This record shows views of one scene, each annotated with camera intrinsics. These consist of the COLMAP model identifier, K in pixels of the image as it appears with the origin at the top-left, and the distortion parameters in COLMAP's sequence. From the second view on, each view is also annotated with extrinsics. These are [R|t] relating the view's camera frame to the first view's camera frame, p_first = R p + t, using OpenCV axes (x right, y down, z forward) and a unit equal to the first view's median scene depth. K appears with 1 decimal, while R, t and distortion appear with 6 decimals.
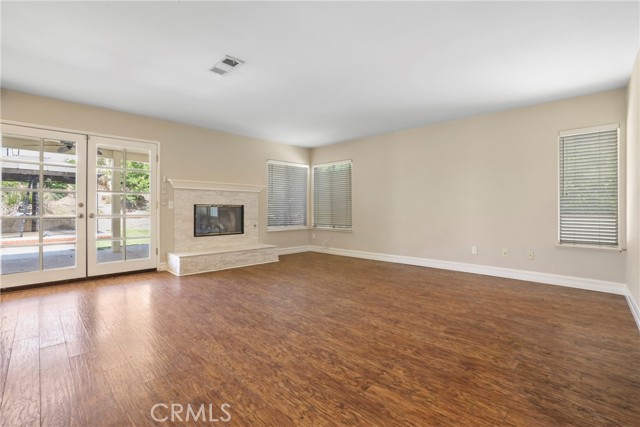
lens RADIAL K [[291.6, 0, 315.9], [0, 291.6, 209.1], [0, 0, 1]] dist [-0.062360, 0.024482]
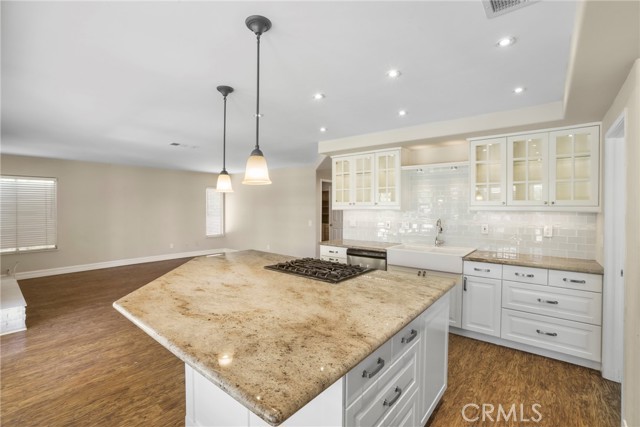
lens RADIAL K [[291.6, 0, 319.3], [0, 291.6, 211.2], [0, 0, 1]] dist [-0.062360, 0.024482]
pose [[-0.087064, -0.022423, 0.995950, -1.928742], [-0.003805, 0.999747, 0.022176, -0.169512], [-0.996195, -0.001858, -0.087127, 0.375334]]
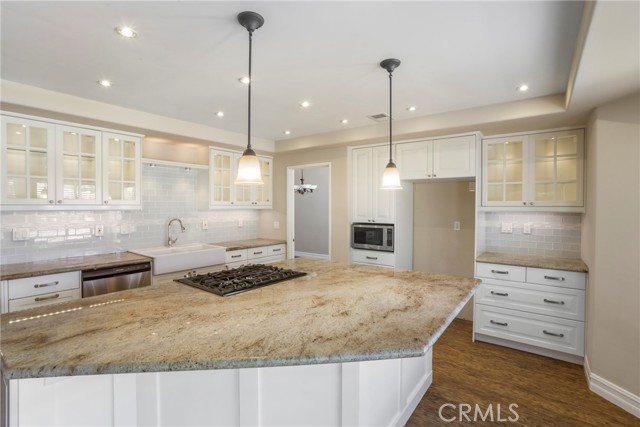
lens RADIAL K [[299.7, 0, 320.5], [0, 299.7, 208.1], [0, 0, 1]] dist [-0.058023, 0.003524]
pose [[-0.991772, -0.006099, -0.127870, -1.149434], [-0.006616, 0.999972, 0.003623, -0.162686], [0.127844, 0.004439, -0.991784, 1.103314]]
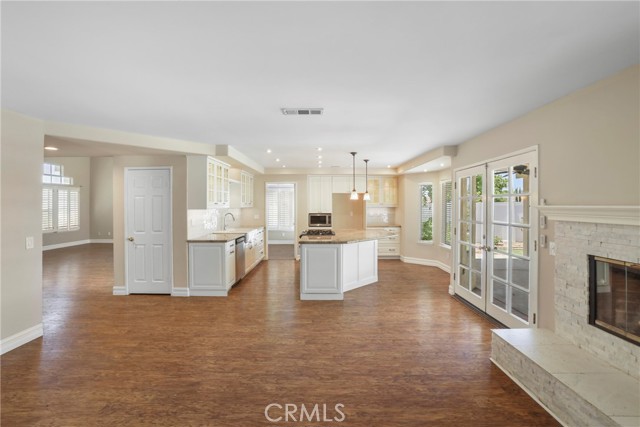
lens RADIAL K [[291.6, 0, 321.3], [0, 291.6, 206.1], [0, 0, 1]] dist [-0.062360, 0.024482]
pose [[-0.710070, -0.000691, -0.704130, 0.351811], [-0.001168, 0.999999, 0.000196, -0.159955], [0.704130, 0.000962, -0.710071, 1.733538]]
